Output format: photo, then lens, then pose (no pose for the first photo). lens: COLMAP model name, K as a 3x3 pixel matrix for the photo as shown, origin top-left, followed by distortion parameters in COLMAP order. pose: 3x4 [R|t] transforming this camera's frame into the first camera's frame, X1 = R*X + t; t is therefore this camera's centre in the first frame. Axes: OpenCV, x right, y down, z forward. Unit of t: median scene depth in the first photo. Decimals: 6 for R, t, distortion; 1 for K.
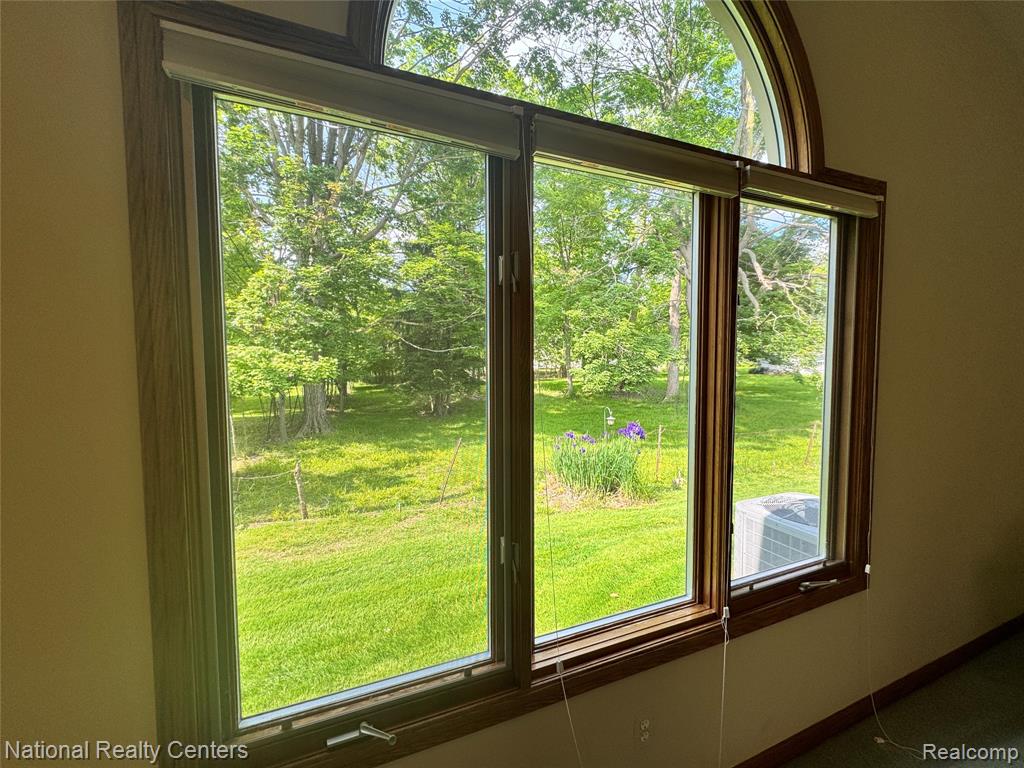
lens RADIAL K [[406.7, 0, 507.5], [0, 406.7, 387.3], [0, 0, 1]] dist [-0.014247, -0.000132]
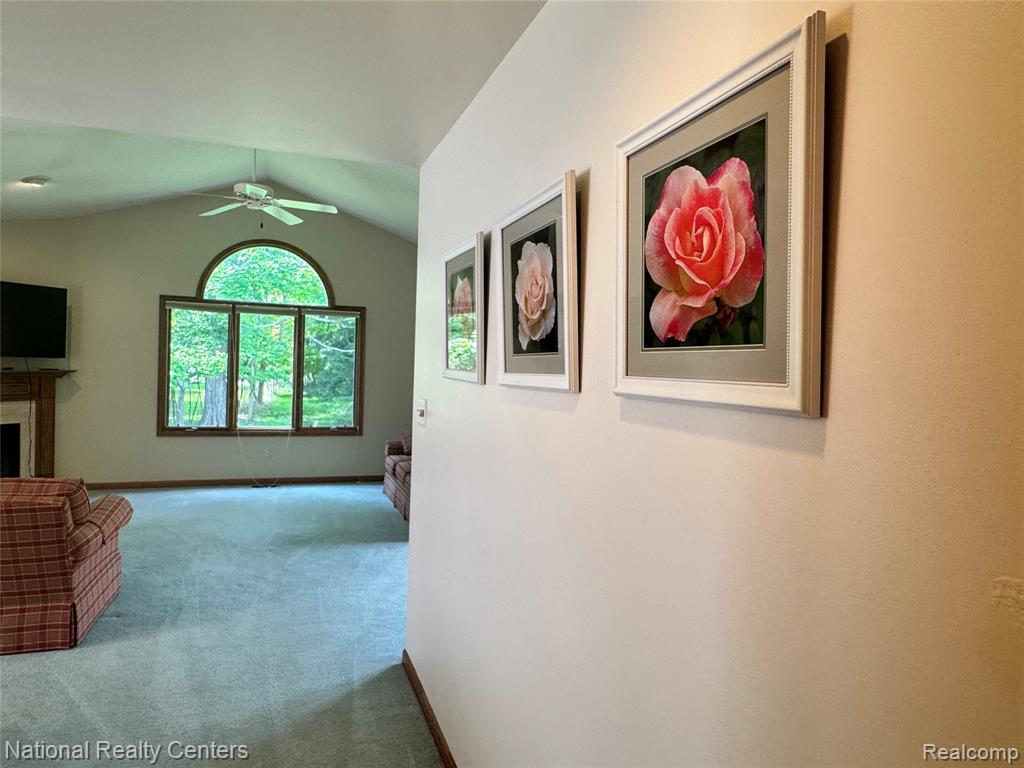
lens RADIAL K [[673.2, 0, 513.7], [0, 673.2, 385.7], [0, 0, 1]] dist [-0.005524, -0.001247]
pose [[0.998041, 0.035978, -0.051186, 2.719388], [-0.037776, 0.998687, -0.034607, 0.296444], [0.049874, 0.036473, 0.998089, -4.863123]]
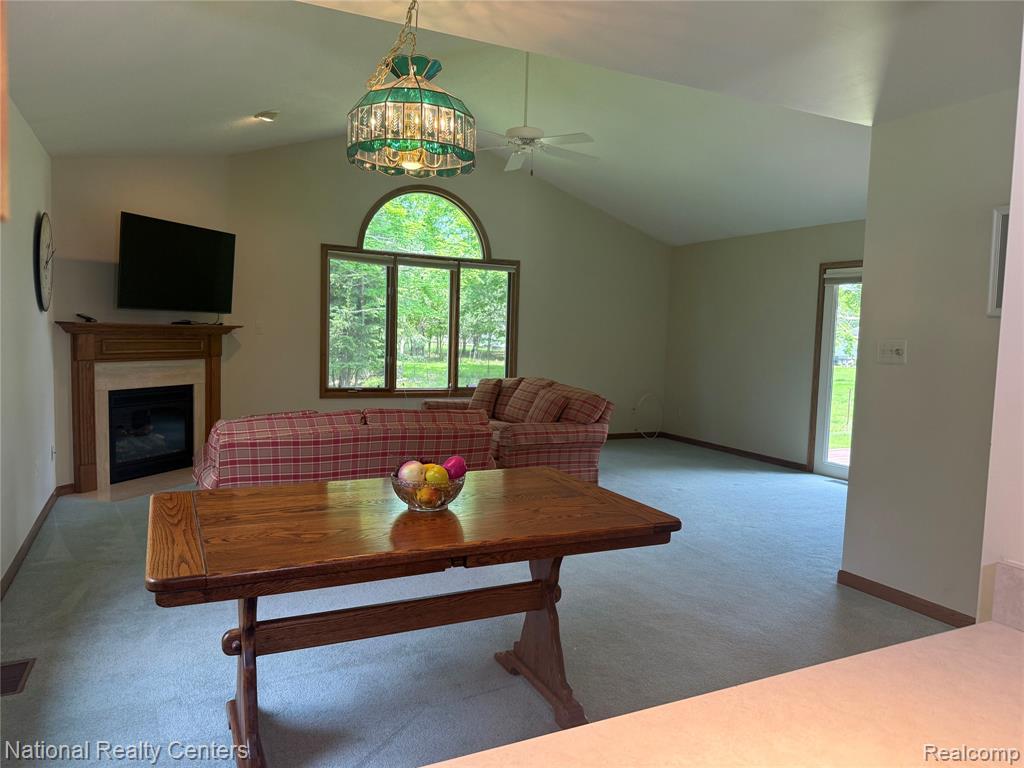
lens RADIAL K [[727.8, 0, 517.4], [0, 727.8, 380.9], [0, 0, 1]] dist [0.010742, -0.016693]
pose [[0.996339, 0.036269, 0.077418, 0.580357], [-0.037355, 0.999222, 0.012627, 0.375971], [-0.076900, -0.015472, 0.996919, -5.110686]]
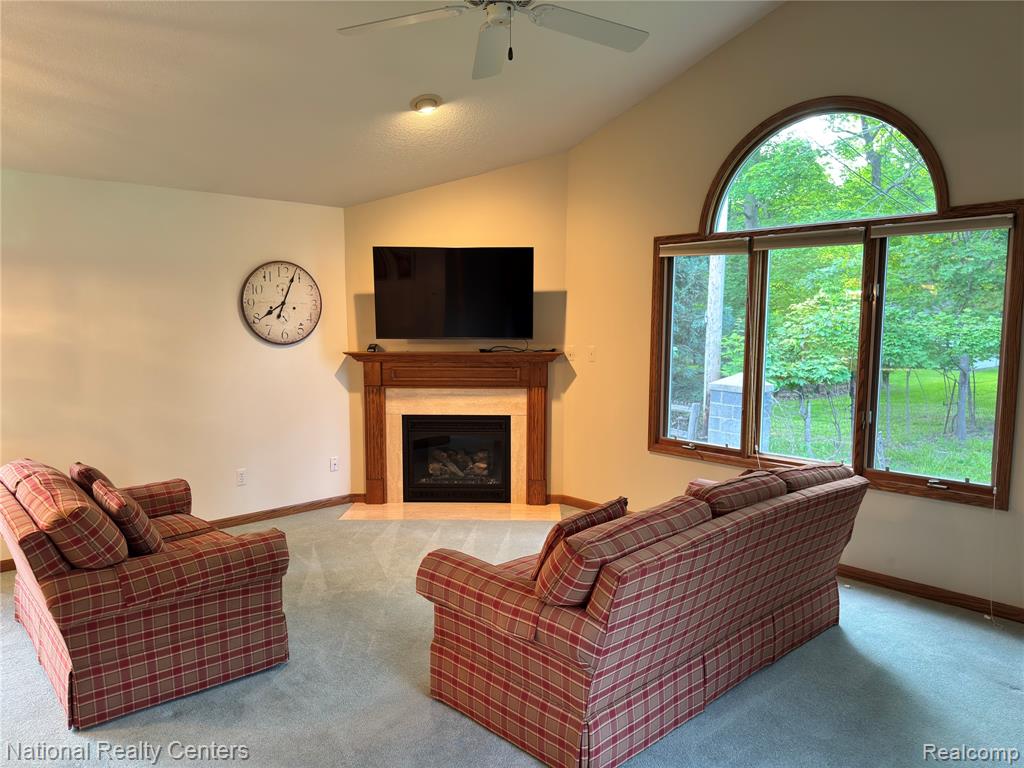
lens RADIAL K [[696.7, 0, 514.0], [0, 696.7, 385.7], [0, 0, 1]] dist [0.003643, 0.000800]
pose [[0.346078, 0.092070, -0.933677, 2.830573], [-0.056690, 0.995407, 0.077144, 0.018119], [0.936492, 0.026232, 0.349708, -1.521757]]
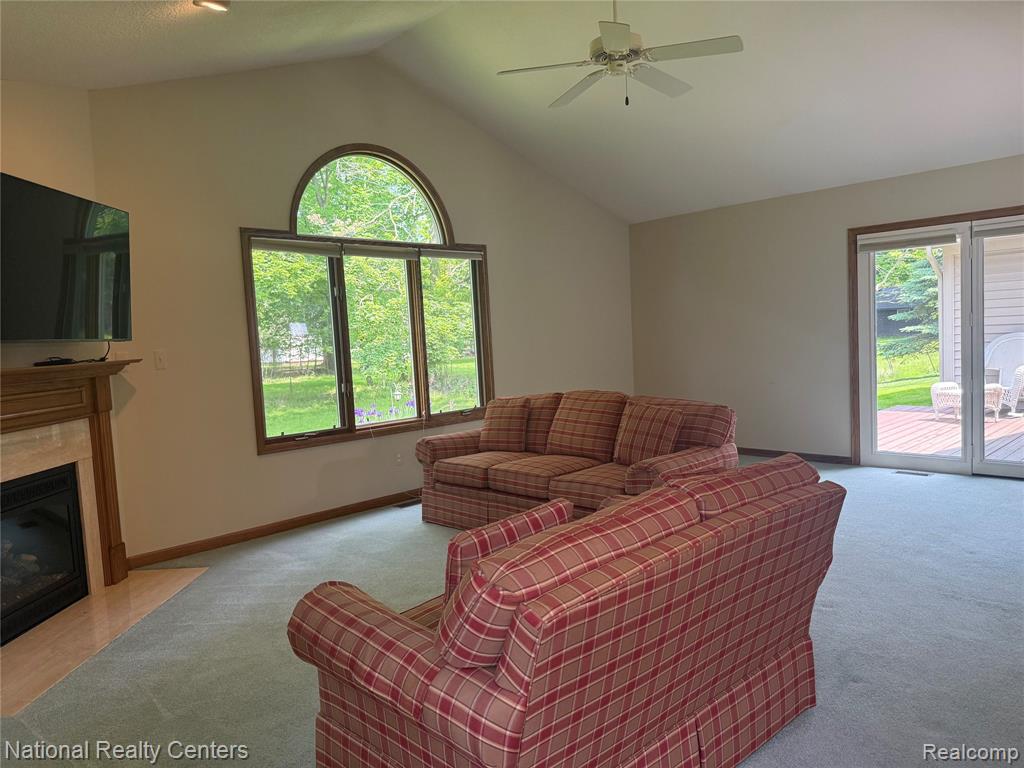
lens RADIAL K [[727.8, 0, 518.7], [0, 727.8, 390.8], [0, 0, 1]] dist [0.010742, -0.016693]
pose [[0.920864, -0.067216, 0.384046, -0.683548], [0.061845, 0.997738, 0.026335, 0.286082], [-0.384948, -0.000499, 0.922938, -3.463902]]
